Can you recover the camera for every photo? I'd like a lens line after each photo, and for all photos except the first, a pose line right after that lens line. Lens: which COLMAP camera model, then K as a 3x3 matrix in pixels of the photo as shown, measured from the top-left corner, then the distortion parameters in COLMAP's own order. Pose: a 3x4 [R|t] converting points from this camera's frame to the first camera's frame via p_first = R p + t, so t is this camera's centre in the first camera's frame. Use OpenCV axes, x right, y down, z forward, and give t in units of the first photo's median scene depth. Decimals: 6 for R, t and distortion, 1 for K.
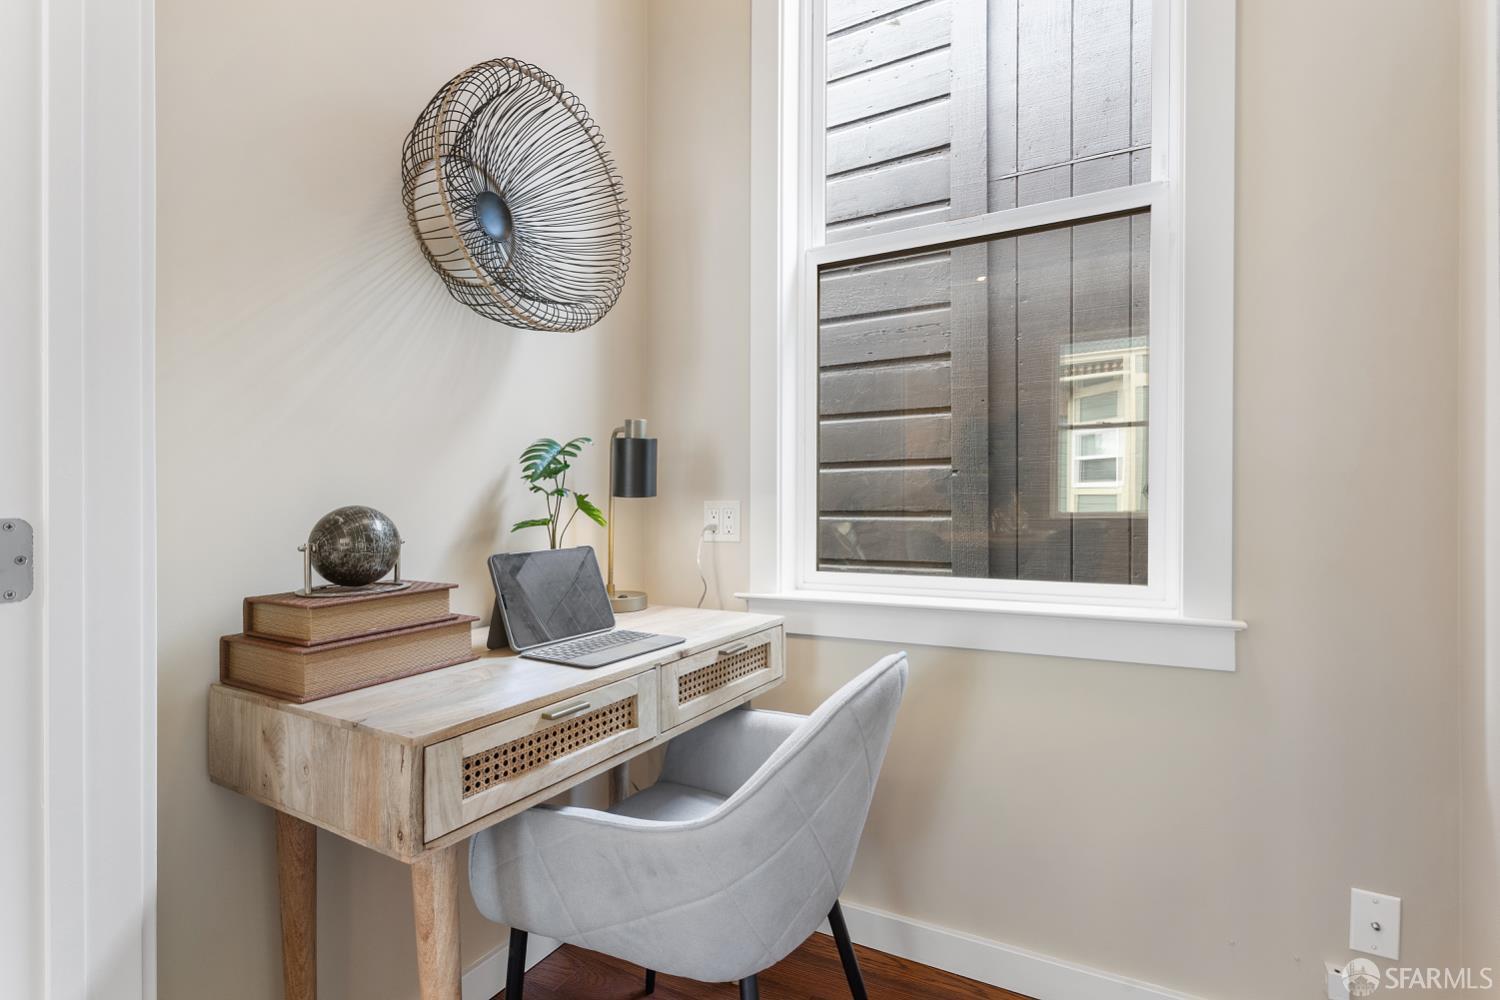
lens RADIAL K [[711.9, 0, 753.9], [0, 711.9, 507.2], [0, 0, 1]] dist [0.002556, 0.000451]
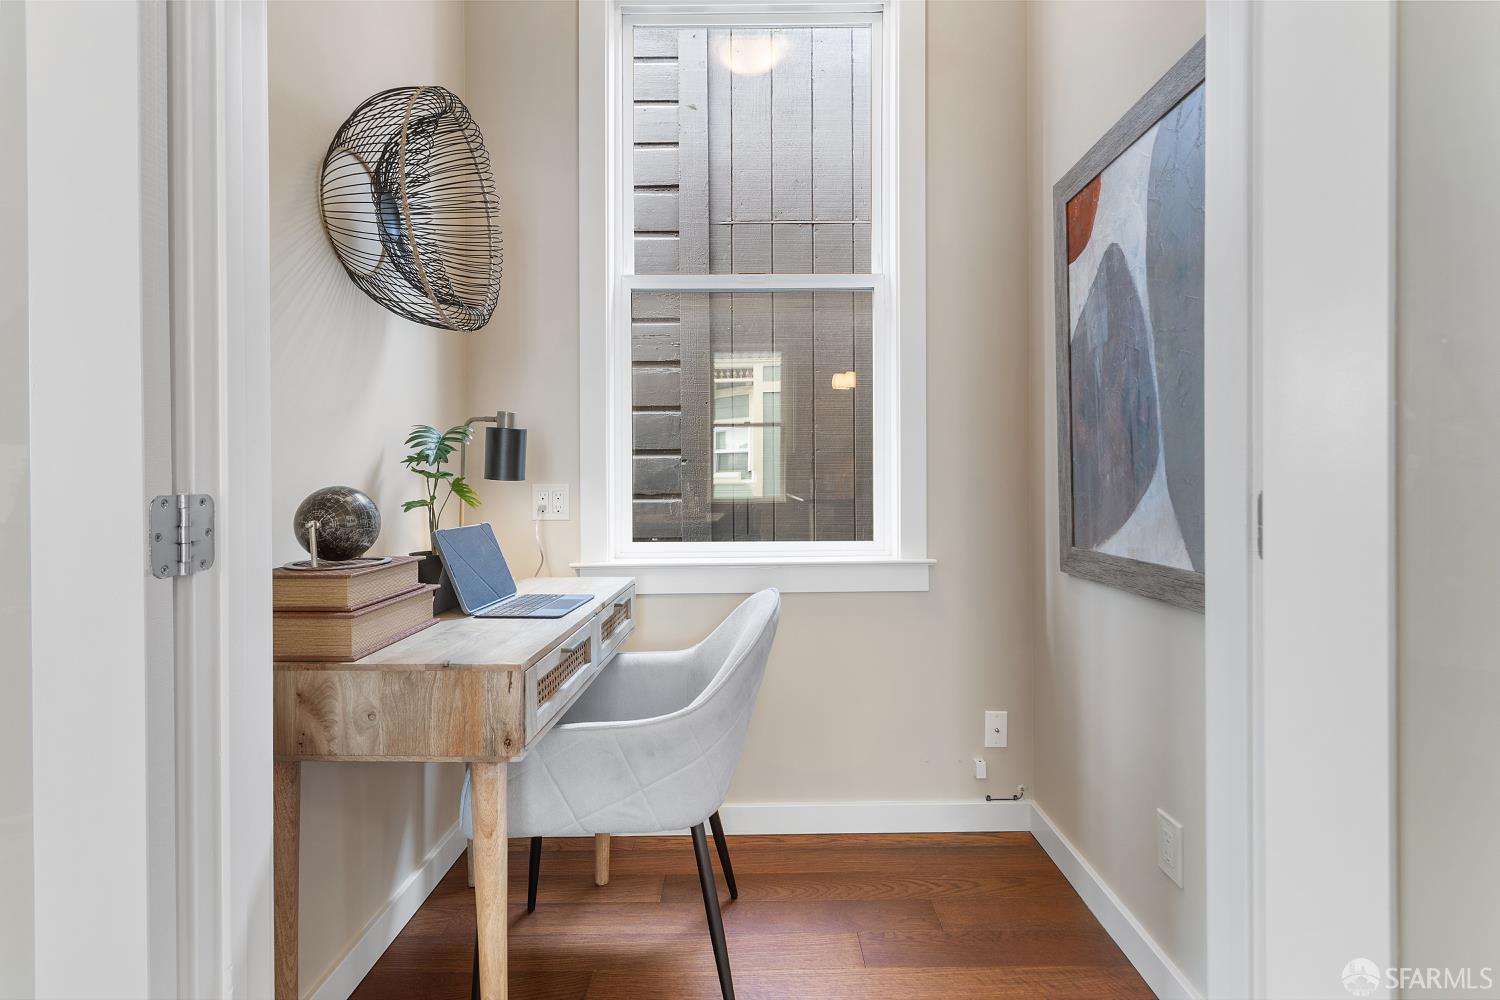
lens RADIAL K [[711.9, 0, 741.6], [0, 711.9, 494.0], [0, 0, 1]] dist [0.002556, 0.000451]
pose [[0.875100, -0.003328, 0.483930, -0.393658], [0.003320, 0.999994, 0.000874, 0.008233], [-0.483931, 0.000842, 0.875106, -0.169781]]
